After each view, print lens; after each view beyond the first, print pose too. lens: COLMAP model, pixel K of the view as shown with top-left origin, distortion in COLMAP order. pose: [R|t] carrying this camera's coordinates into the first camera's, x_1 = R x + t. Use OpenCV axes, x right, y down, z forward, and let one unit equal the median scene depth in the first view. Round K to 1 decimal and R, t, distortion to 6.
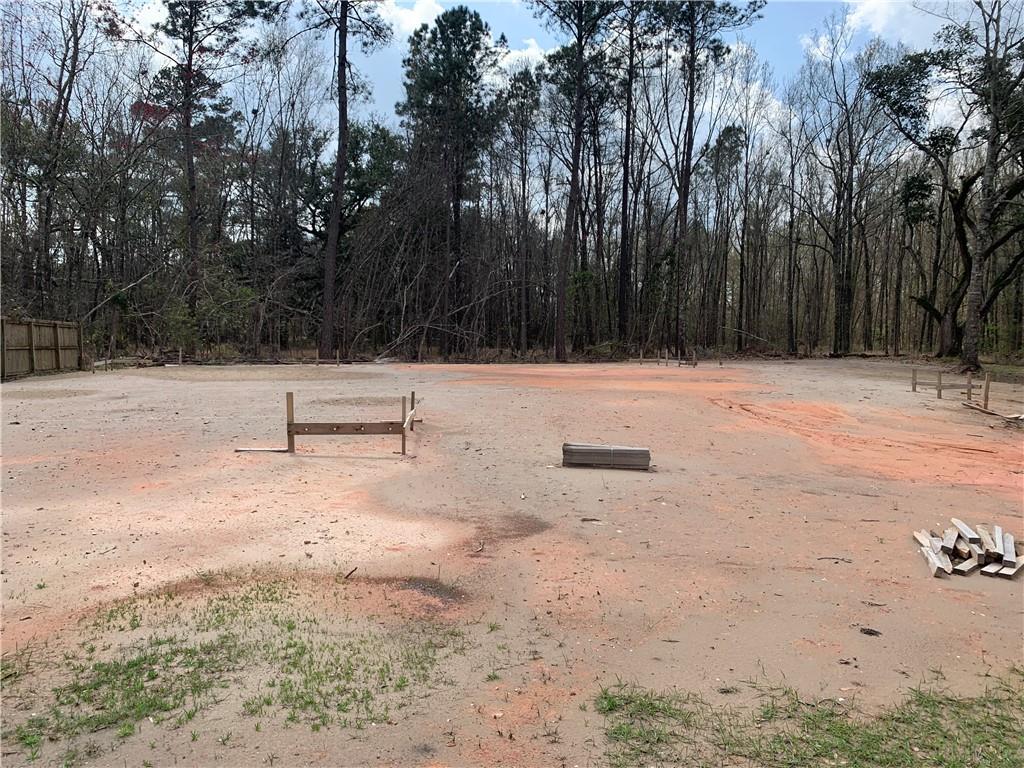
lens RADIAL K [[809.8, 0, 512.0], [0, 809.8, 384.0], [0, 0, 1]] dist [0.009577, 0.009803]
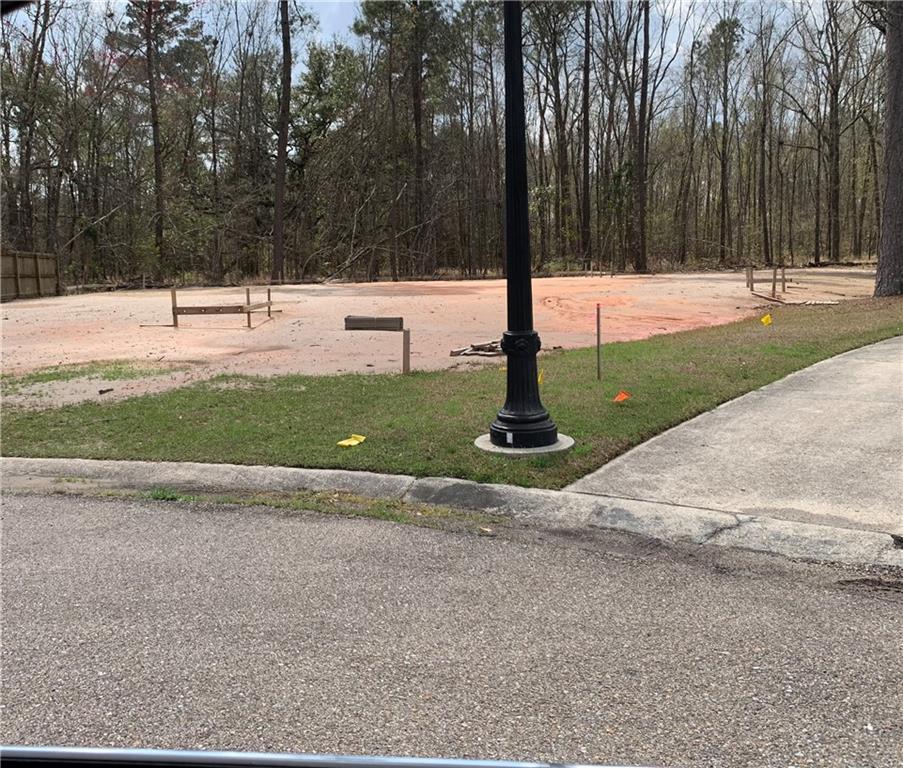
lens RADIAL K [[916.2, 0, 426.0], [0, 916.2, 336.4], [0, 0, 1]] dist [0.063331, -0.141715]
pose [[0.992499, -0.022207, -0.120215, 0.087598], [0.024905, 0.999470, 0.020987, 0.017136], [0.119685, -0.023823, 0.992526, -0.143954]]
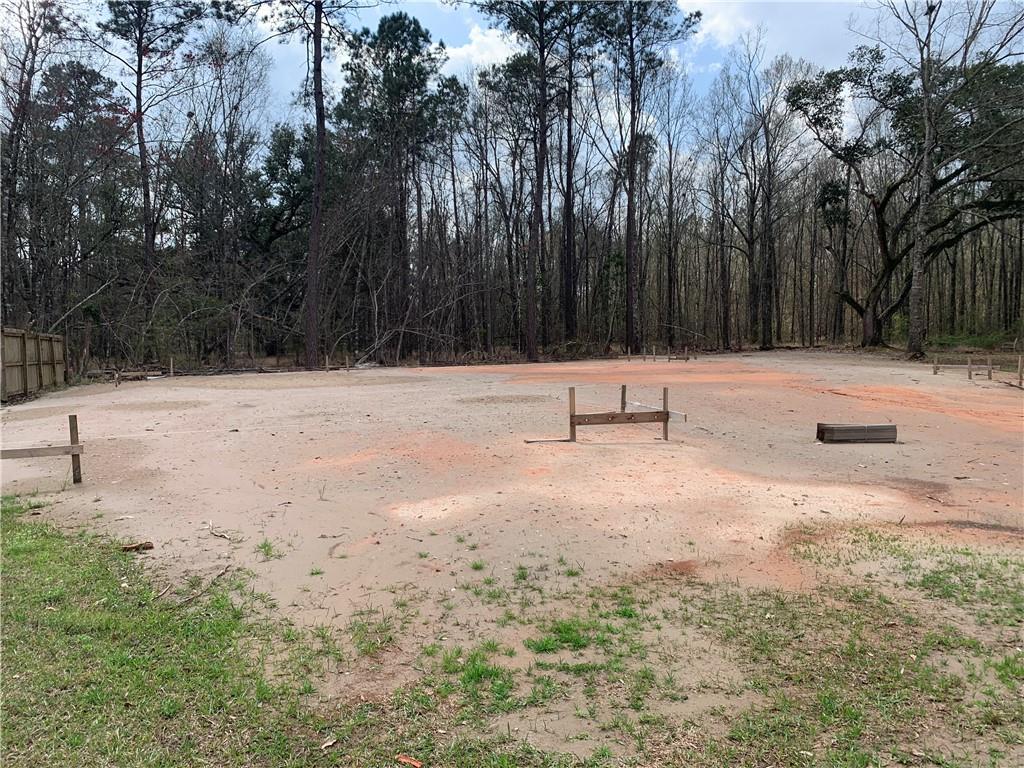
lens RADIAL K [[809.8, 0, 512.0], [0, 809.8, 384.0], [0, 0, 1]] dist [0.009577, 0.009803]
pose [[0.988057, -0.036468, 0.149709, -0.111964], [0.037055, 0.999313, -0.001129, 0.001054], [-0.149565, 0.006663, 0.988729, -0.014474]]
